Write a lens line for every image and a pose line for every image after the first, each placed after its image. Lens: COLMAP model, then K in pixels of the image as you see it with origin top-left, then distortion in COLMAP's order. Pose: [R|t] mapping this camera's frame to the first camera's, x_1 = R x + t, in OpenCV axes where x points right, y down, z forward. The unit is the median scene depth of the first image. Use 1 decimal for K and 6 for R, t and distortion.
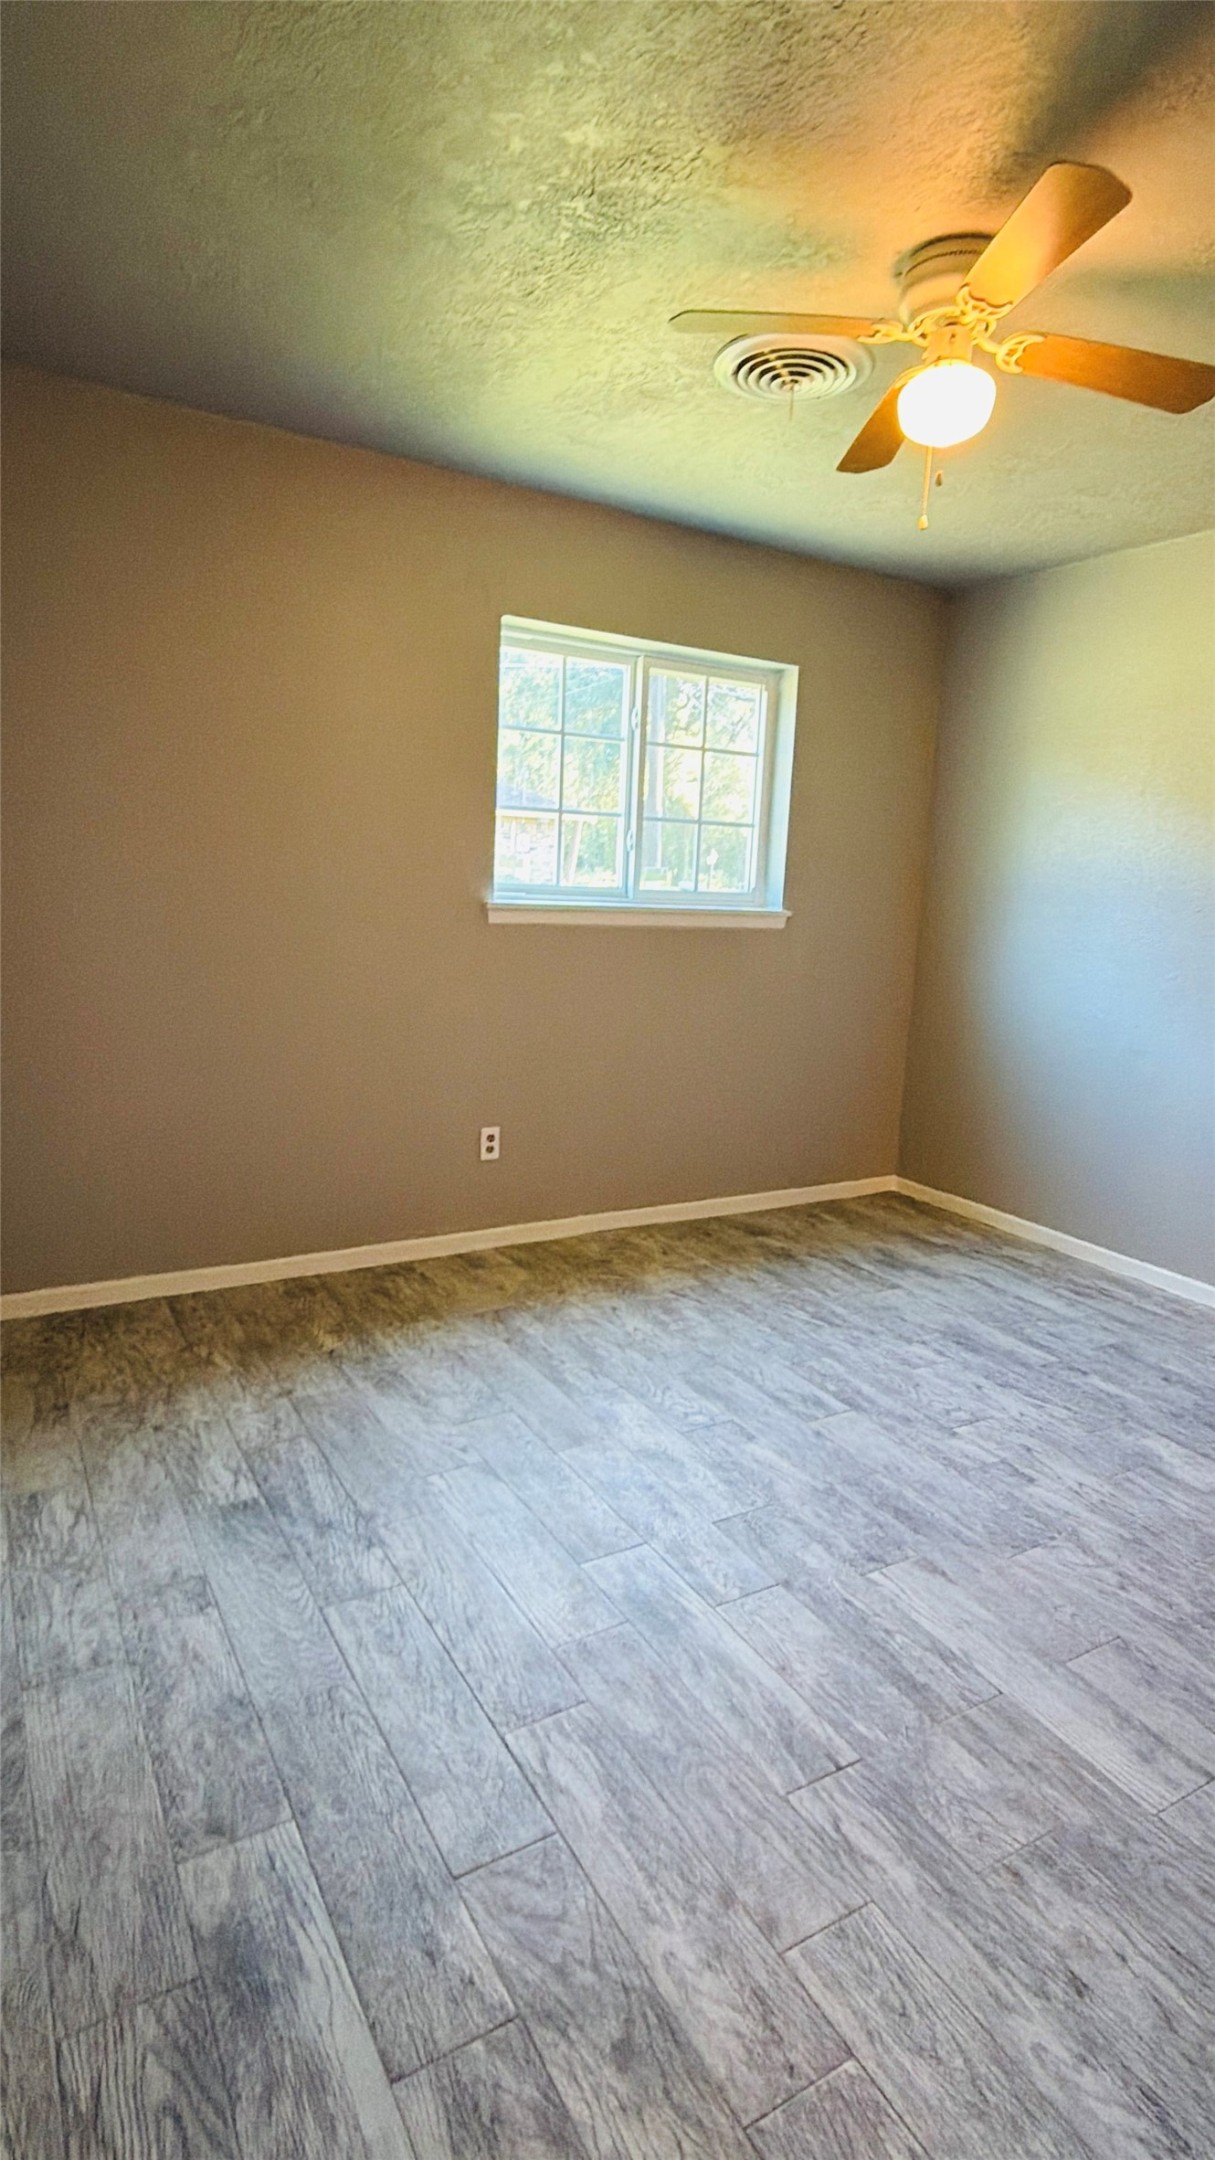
lens RADIAL K [[1109.1, 0, 607.5], [0, 1109.1, 1080.0], [0, 0, 1]] dist [-0.003817, -0.000636]
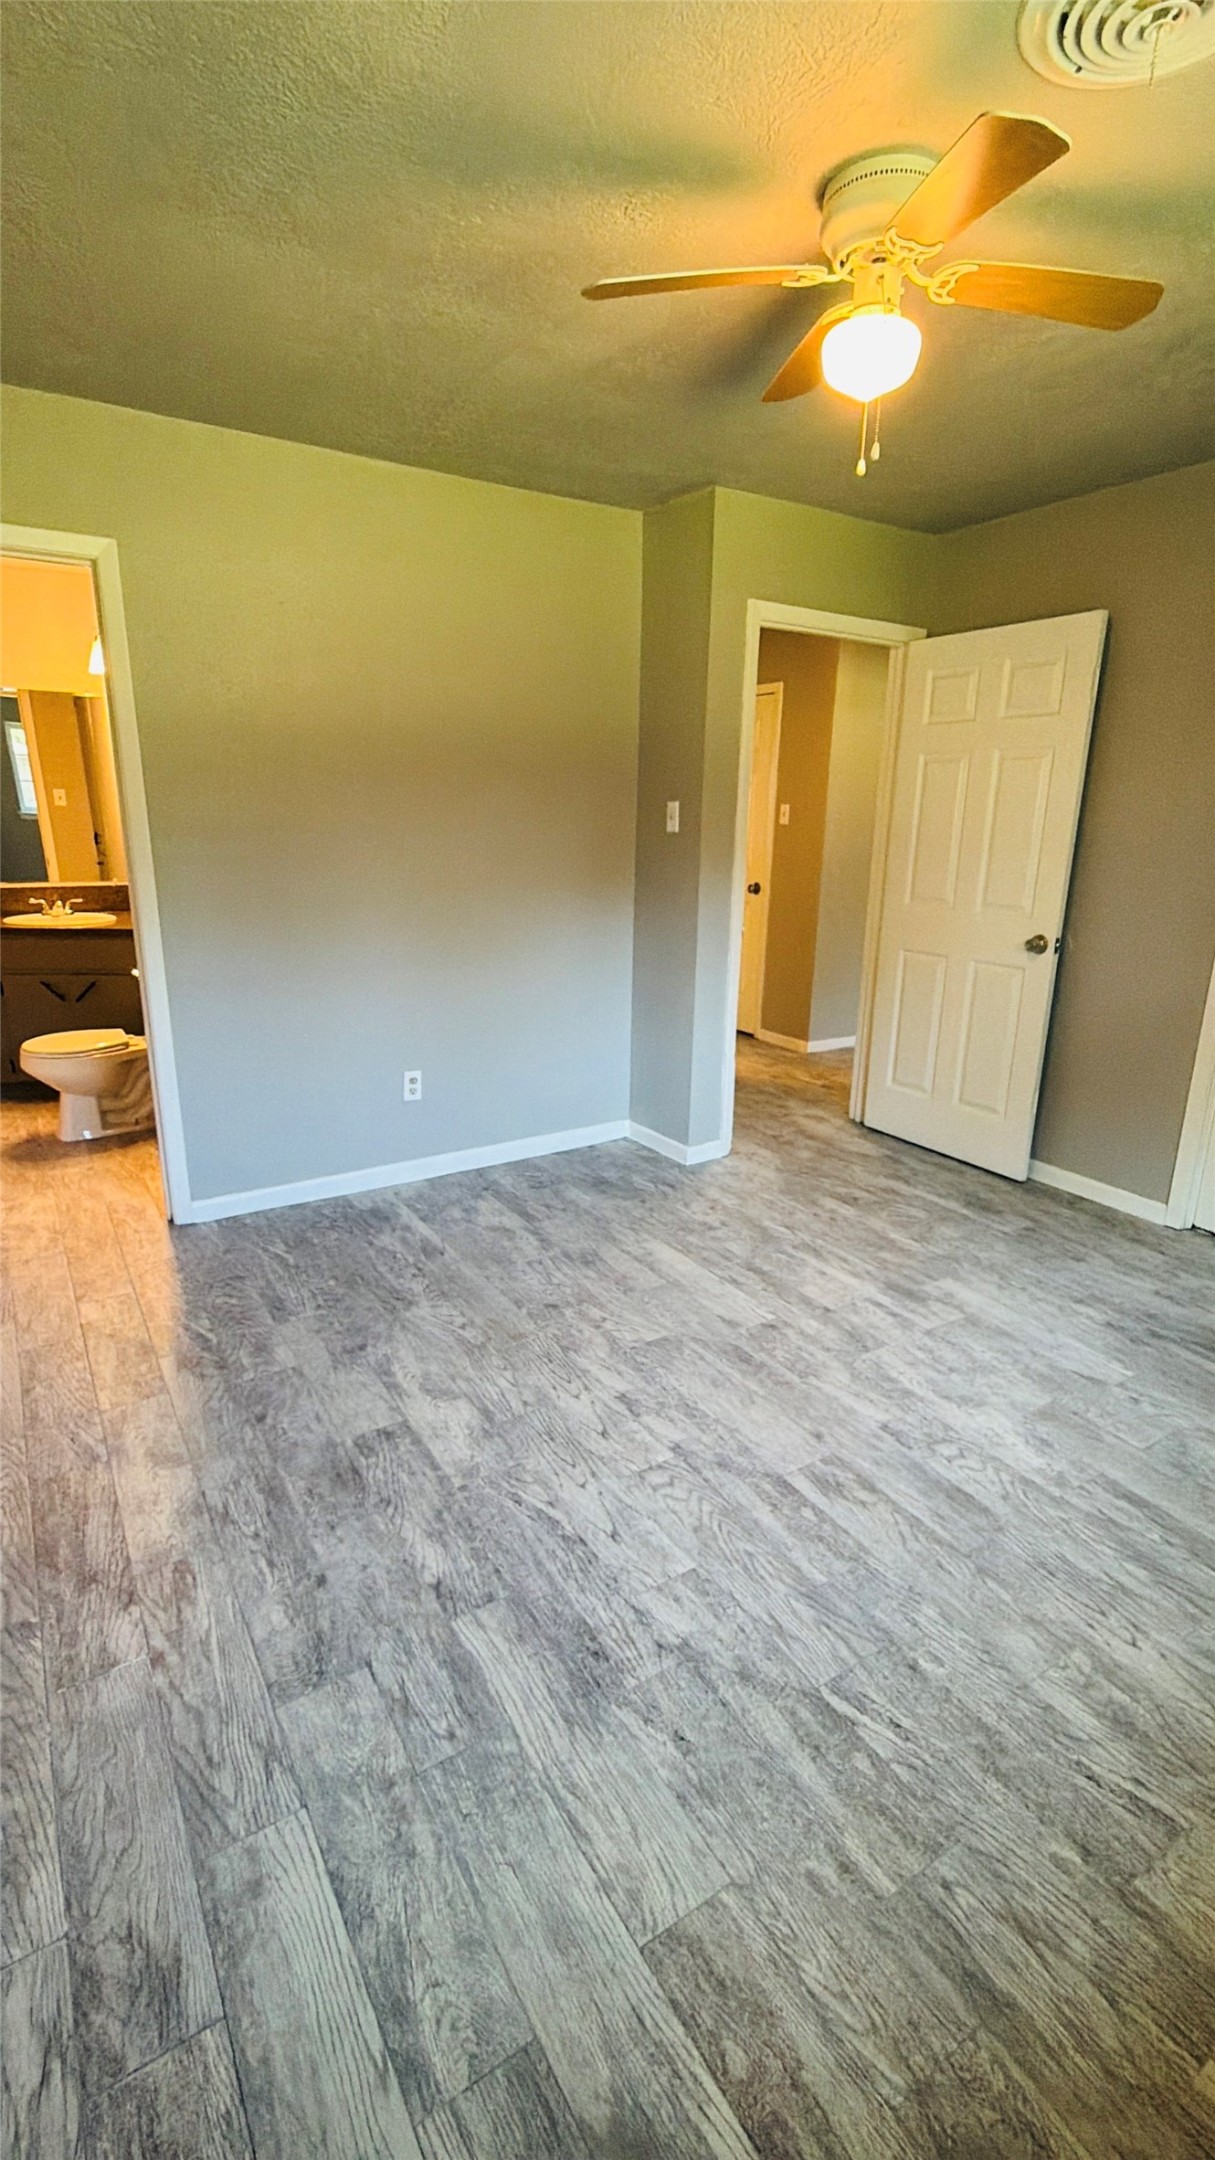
lens RADIAL K [[964.2, 0, 607.5], [0, 964.2, 1080.0], [0, 0, 1]] dist [-0.002186, -0.000688]
pose [[-0.997711, -0.049979, -0.045559, 0.414147], [-0.065050, 0.893469, 0.444389, -0.312387], [0.018496, 0.446335, -0.894675, 1.558114]]
